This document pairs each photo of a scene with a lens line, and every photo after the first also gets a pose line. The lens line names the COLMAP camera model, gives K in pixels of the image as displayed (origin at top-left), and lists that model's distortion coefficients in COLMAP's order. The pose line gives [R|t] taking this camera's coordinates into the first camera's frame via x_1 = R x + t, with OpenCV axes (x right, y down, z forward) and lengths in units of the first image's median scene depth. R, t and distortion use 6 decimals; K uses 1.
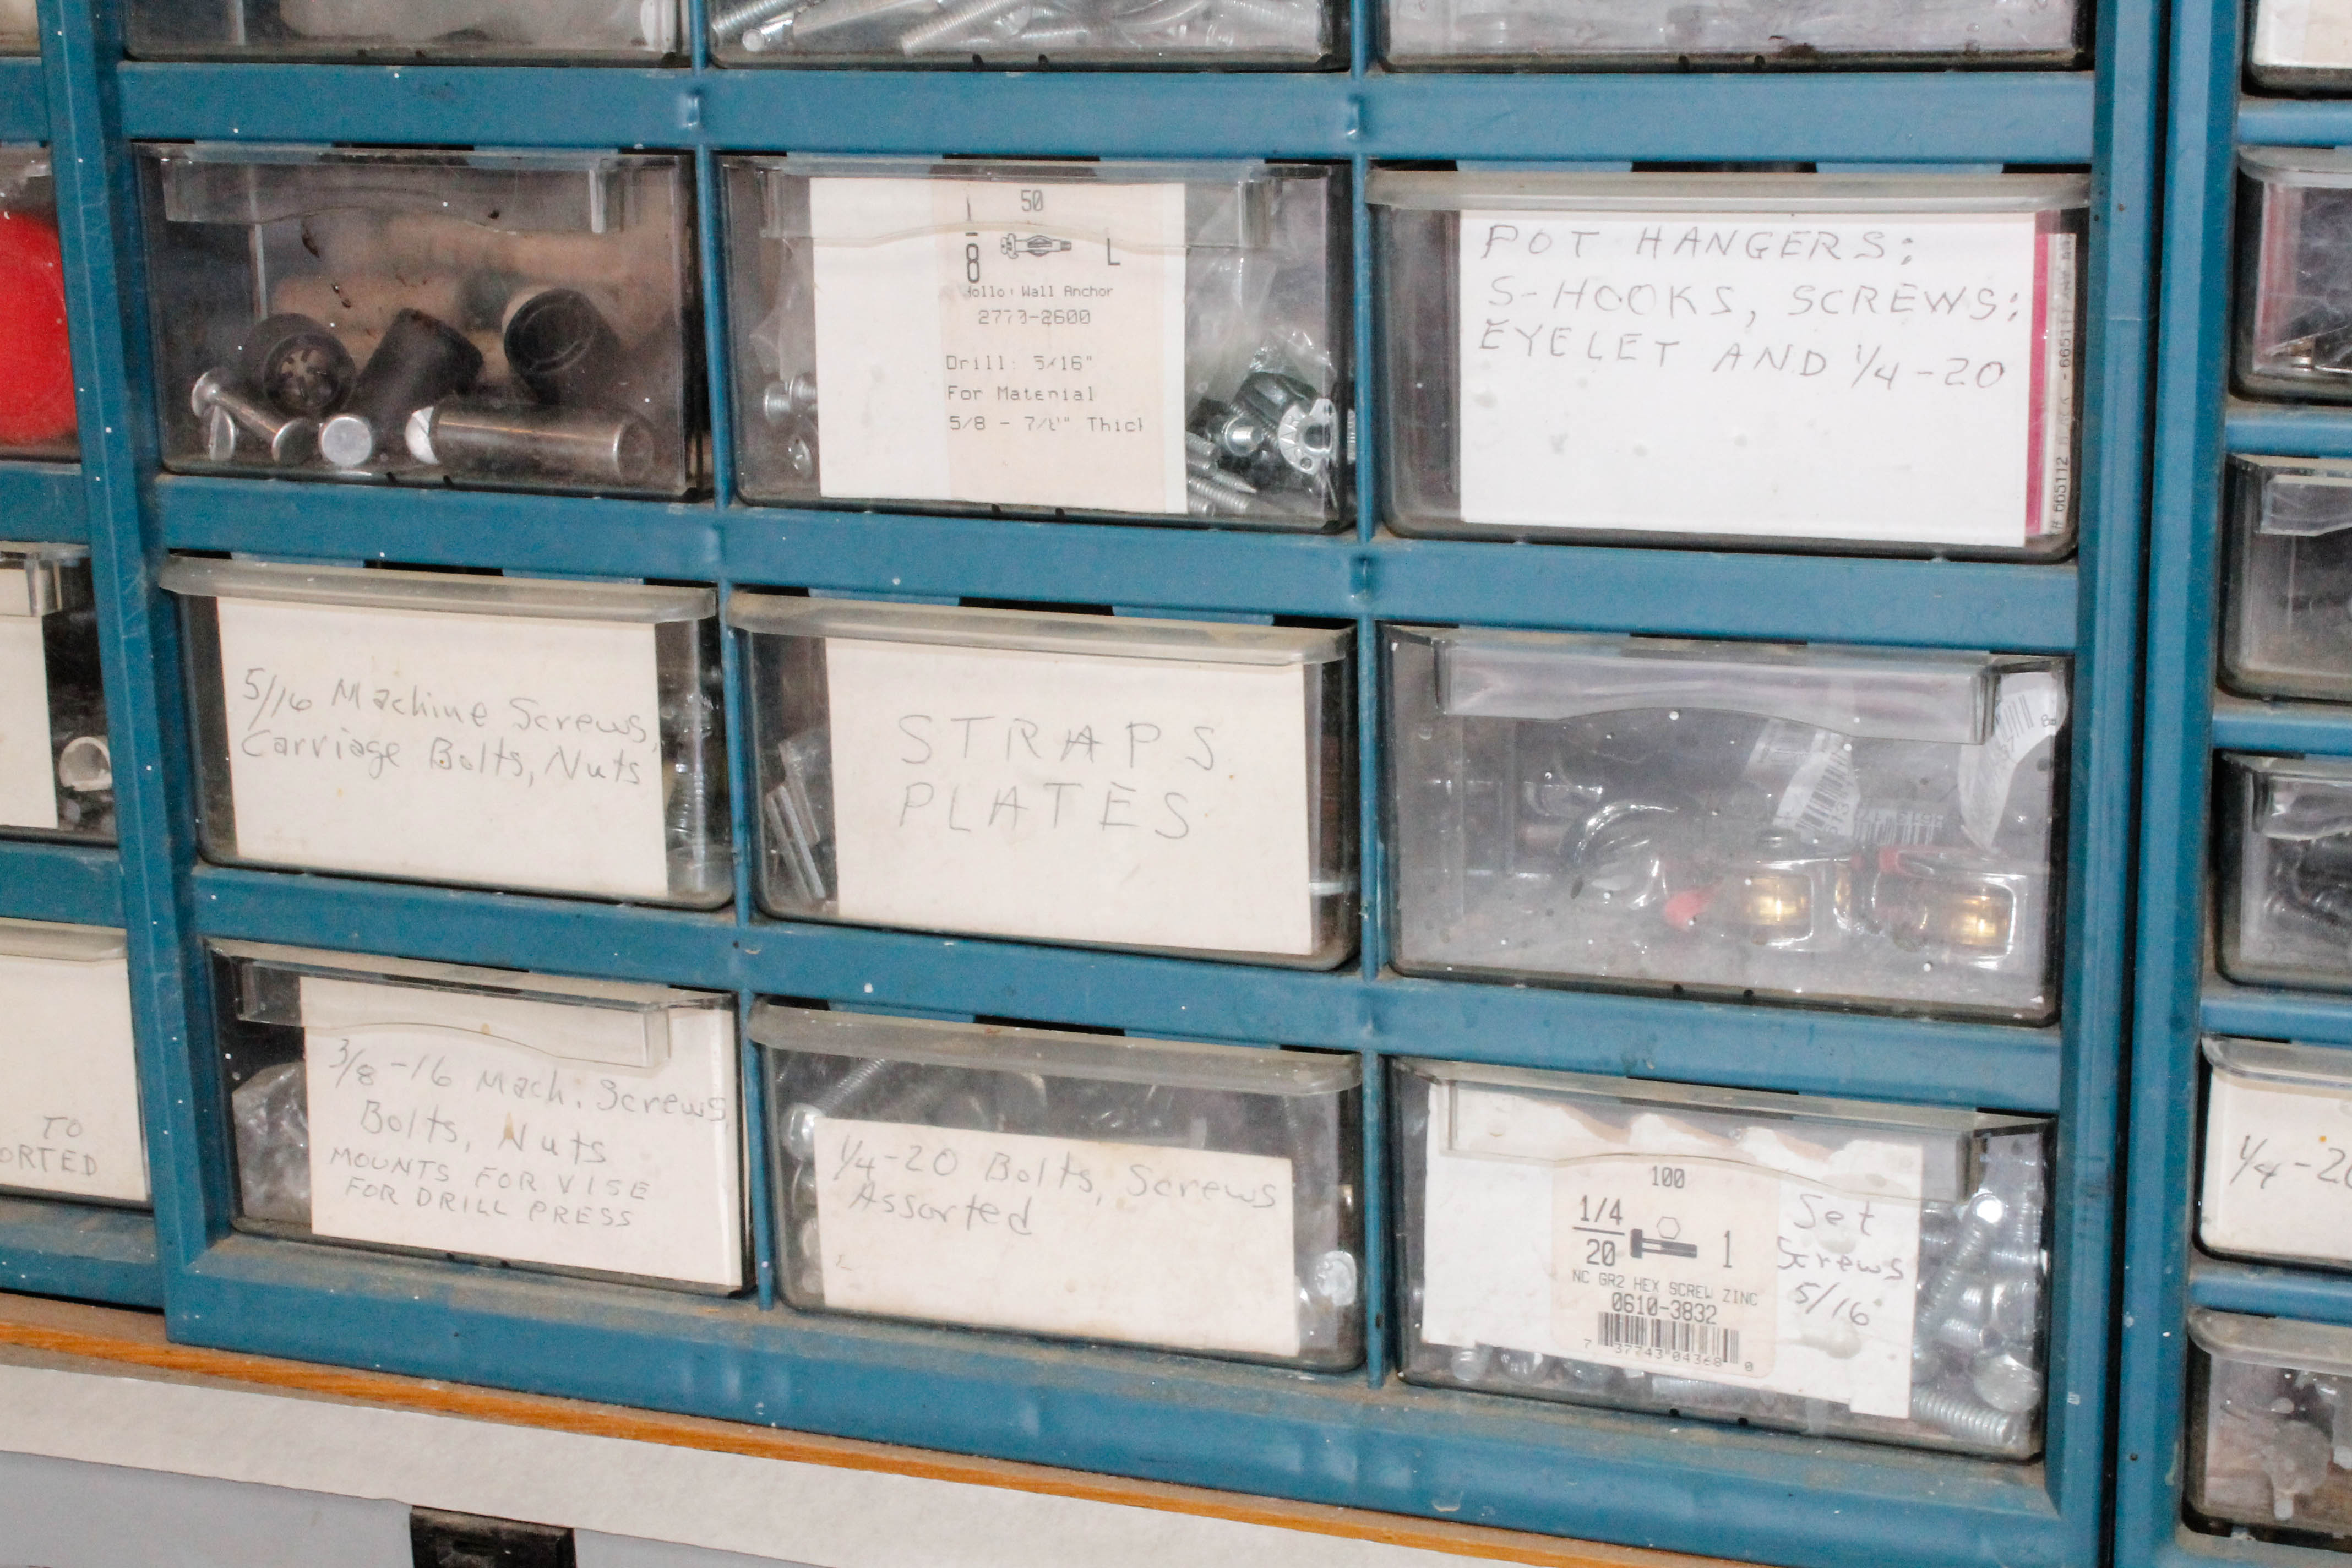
lens RADIAL K [[4009.2, 0, 1181.0], [0, 4009.2, 815.6], [0, 0, 1]] dist [0.000567, 0.096923]
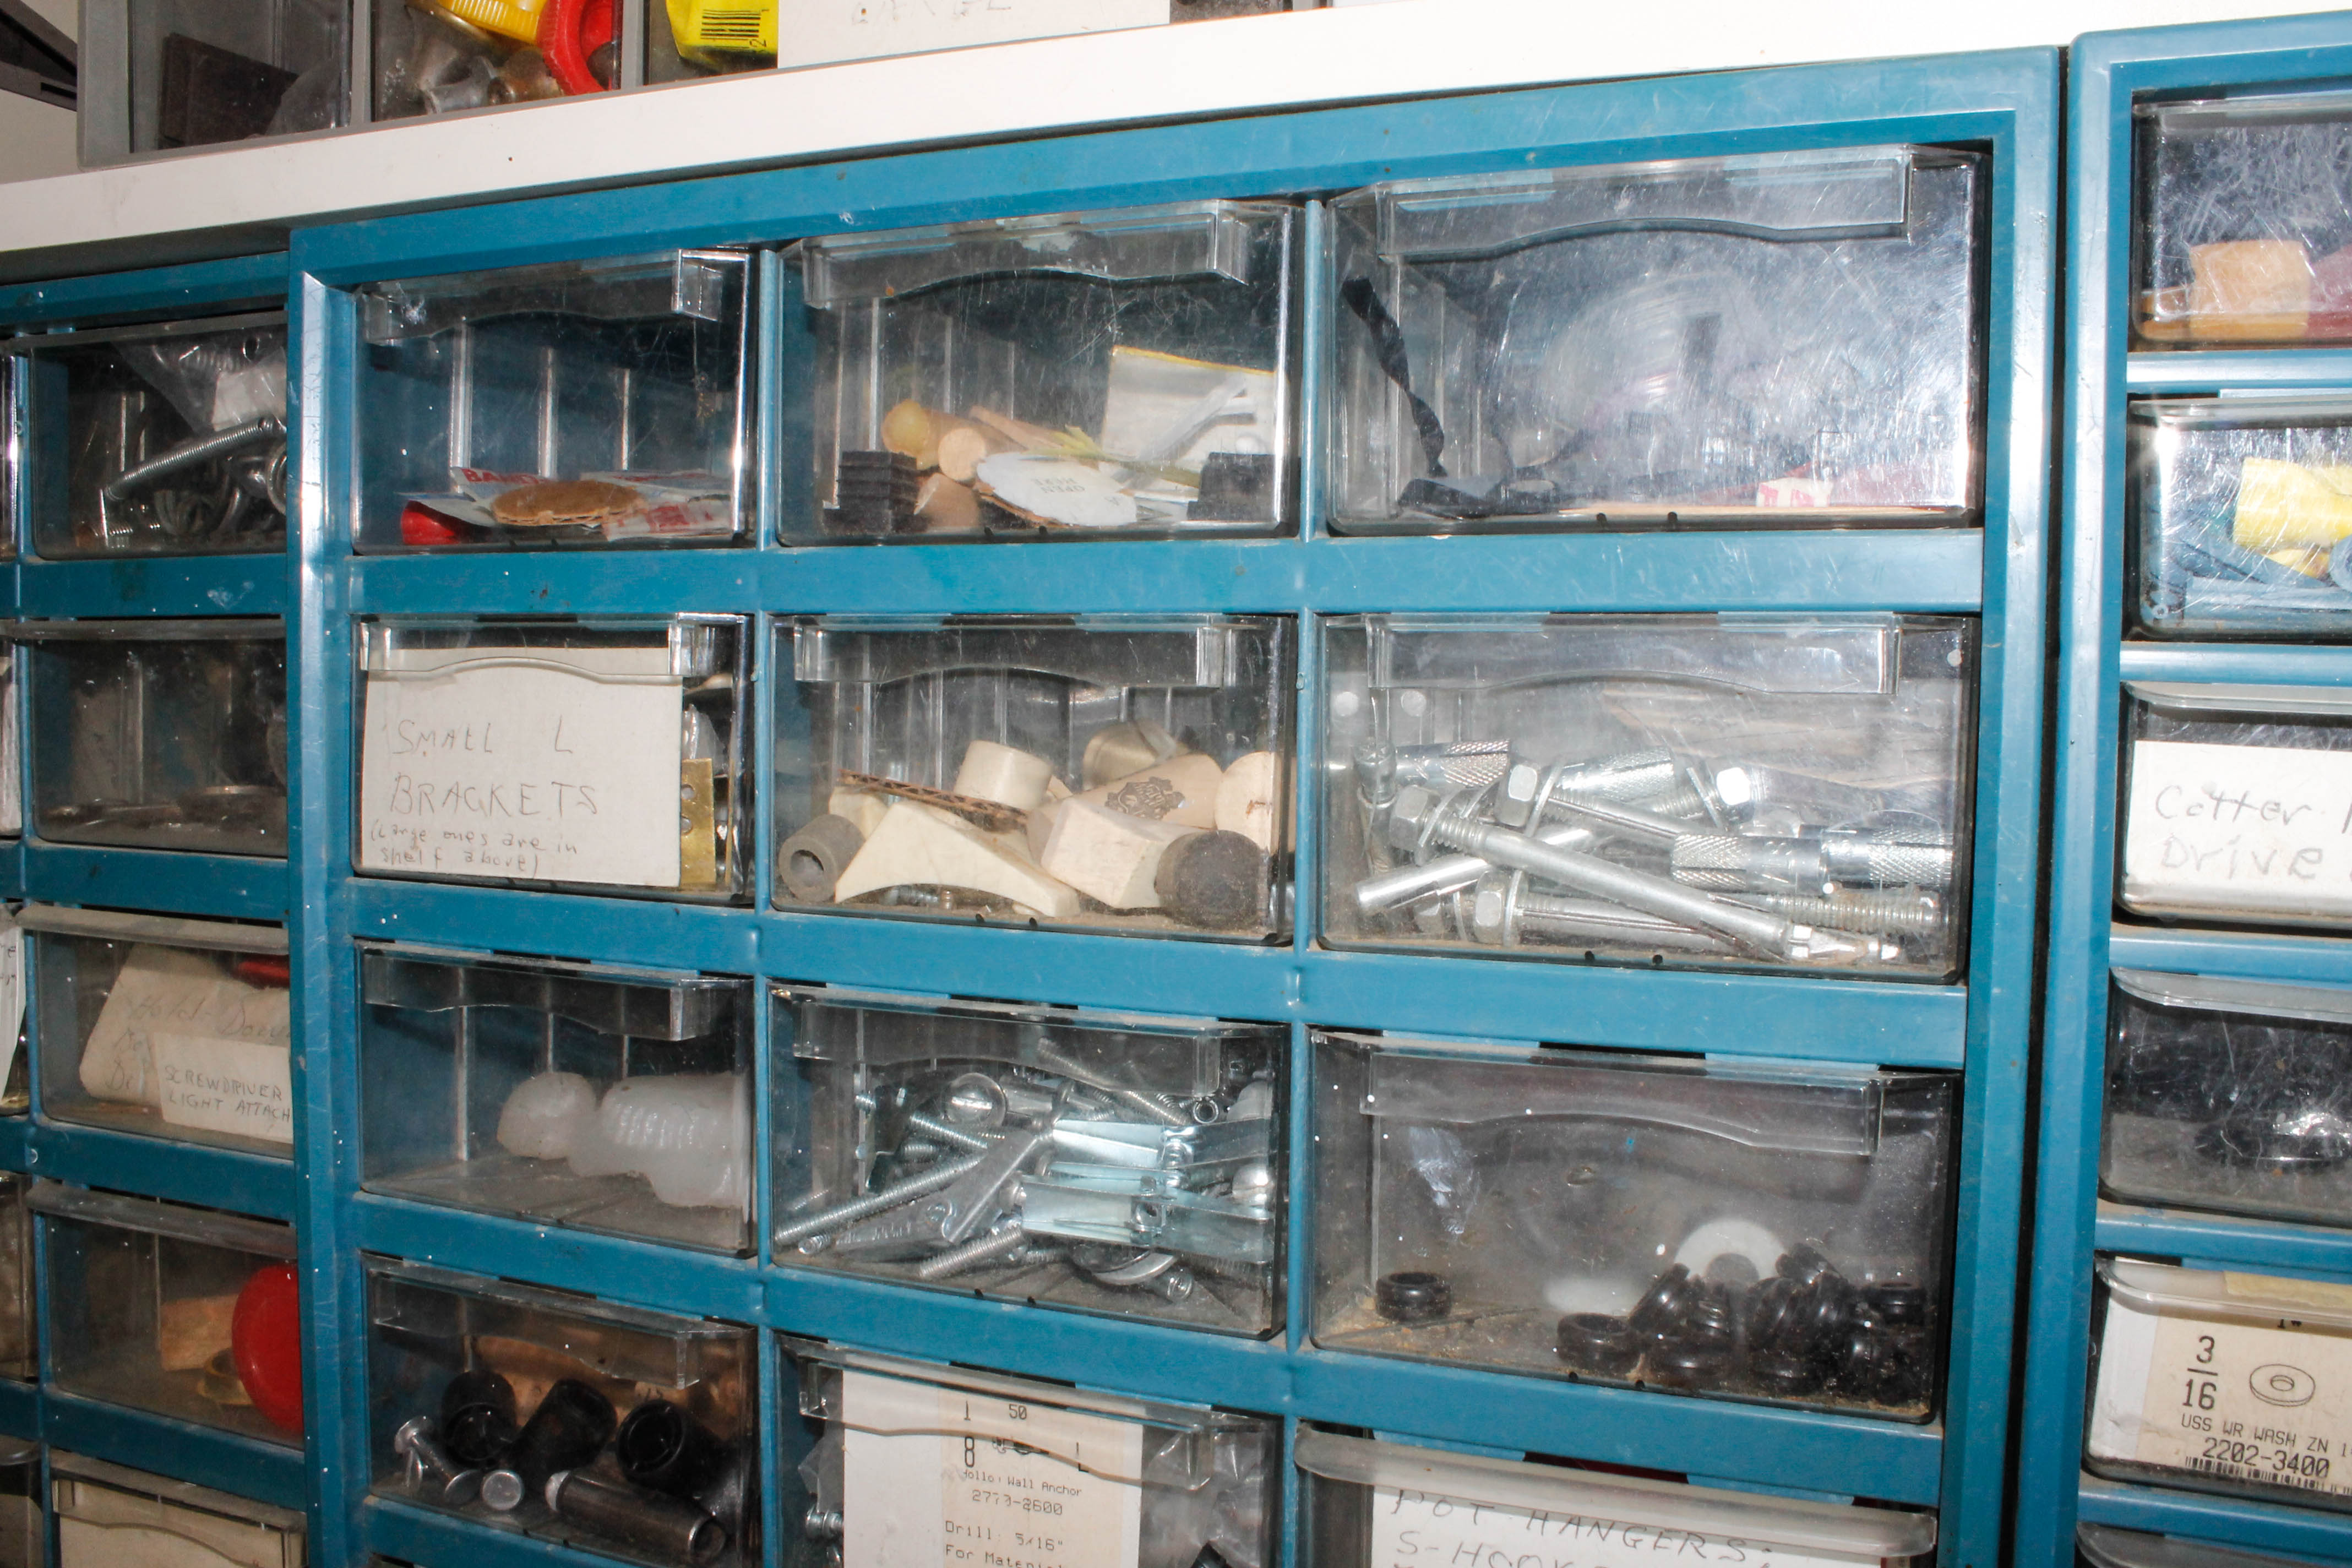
lens RADIAL K [[1961.3, 0, 1176.0], [0, 1961.3, 784.0], [0, 0, 1]] dist [-0.163472, 0.128949]
pose [[0.998557, 0.040425, -0.035354, 0.022676], [-0.046256, 0.981883, -0.183756, -0.233064], [0.027285, 0.185126, 0.982336, 0.397774]]
